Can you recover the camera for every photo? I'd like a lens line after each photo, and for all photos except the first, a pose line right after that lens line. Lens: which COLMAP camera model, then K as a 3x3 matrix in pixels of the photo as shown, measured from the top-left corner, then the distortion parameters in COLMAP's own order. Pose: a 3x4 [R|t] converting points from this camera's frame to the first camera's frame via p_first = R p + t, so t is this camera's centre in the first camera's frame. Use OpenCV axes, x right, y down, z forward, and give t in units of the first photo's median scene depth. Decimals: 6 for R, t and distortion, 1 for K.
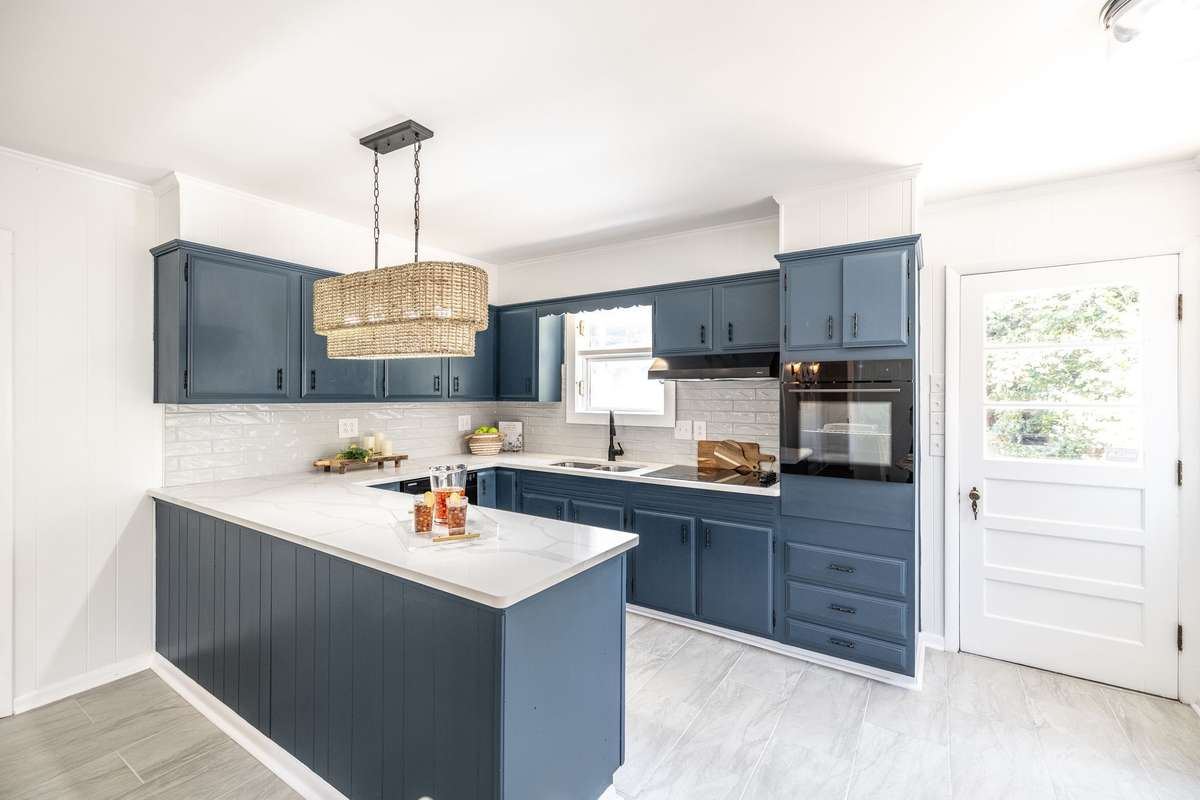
lens RADIAL K [[508.1, 0, 598.1], [0, 508.1, 391.7], [0, 0, 1]] dist [0.000808, 0.000254]
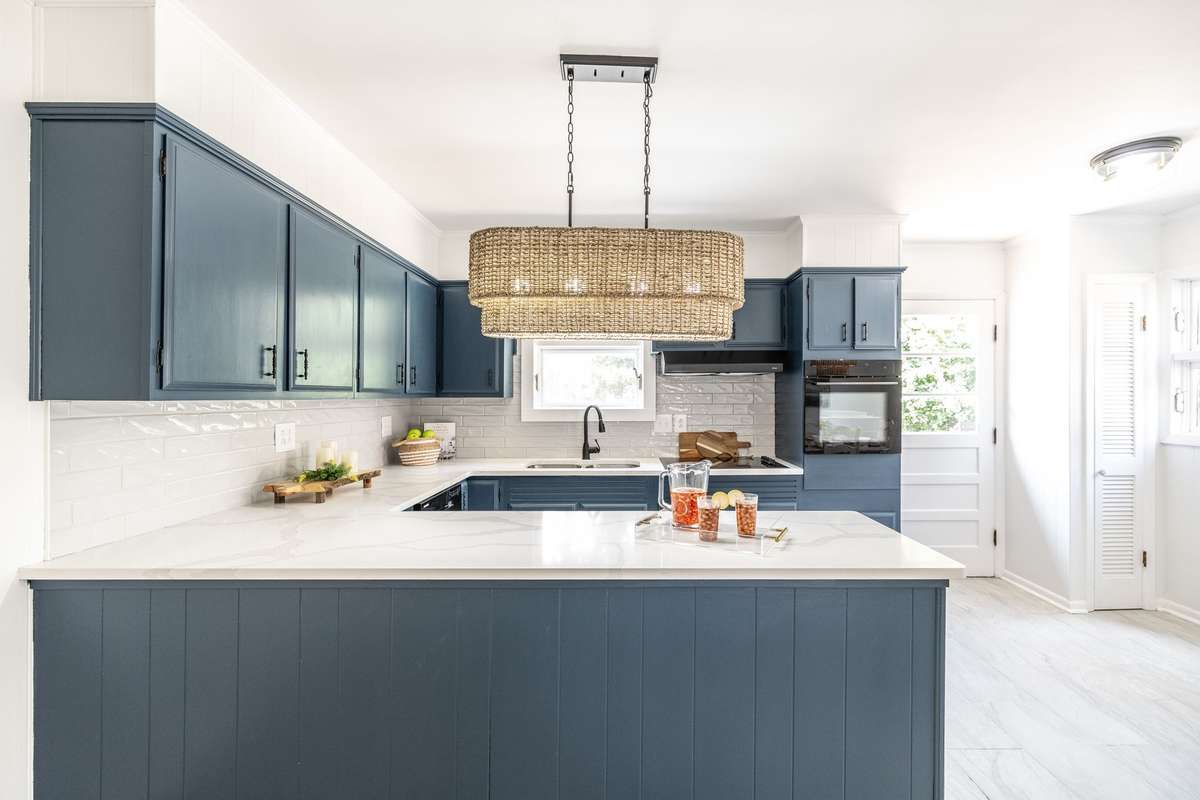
lens RADIAL K [[524.0, 0, 624.4], [0, 524.0, 394.1], [0, 0, 1]] dist [0.000007, -0.000076]
pose [[0.838222, -0.004792, 0.545308, -0.472466], [0.001644, 0.999979, 0.006261, 0.009724], [-0.545327, -0.004352, 0.838212, 0.157762]]
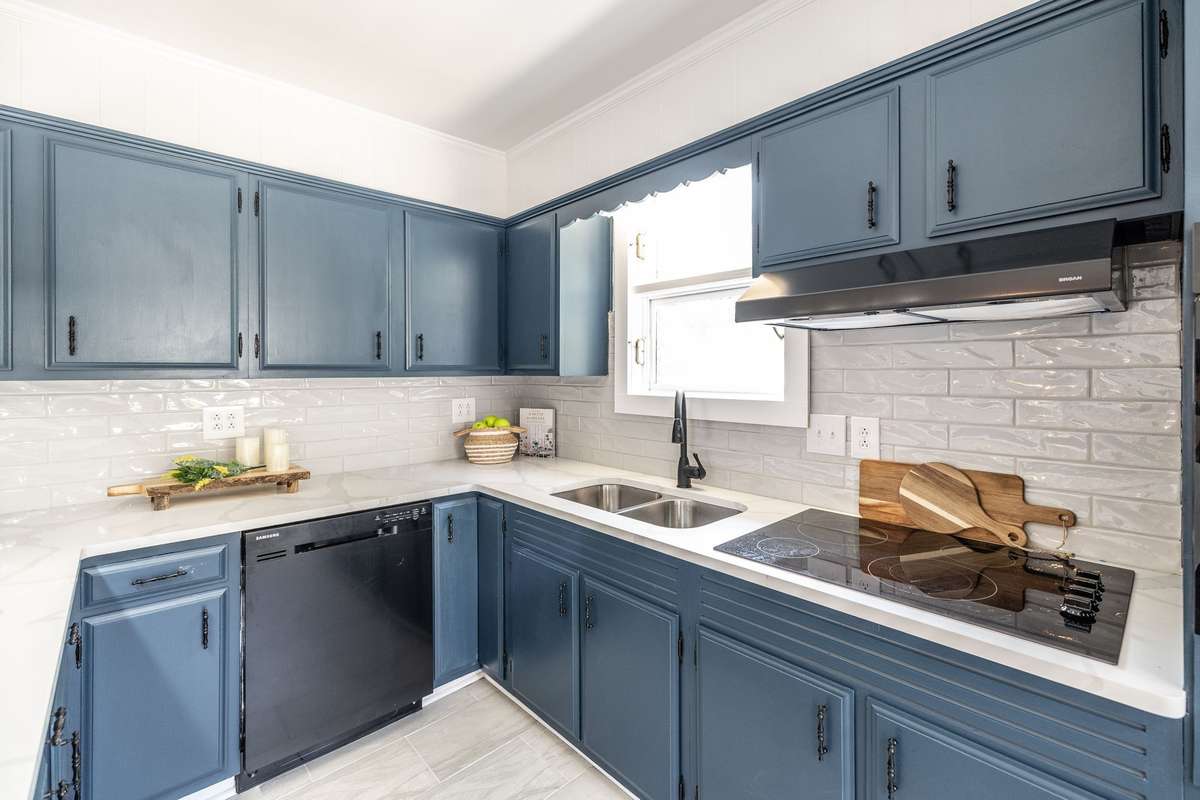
lens RADIAL K [[525.4, 0, 627.0], [0, 525.4, 376.1], [0, 0, 1]] dist [0.000486, 0.000118]
pose [[0.975800, -0.005548, -0.218596, 0.094746], [0.009322, 0.999825, 0.016237, 0.012146], [0.218468, -0.017882, 0.975680, 0.488090]]
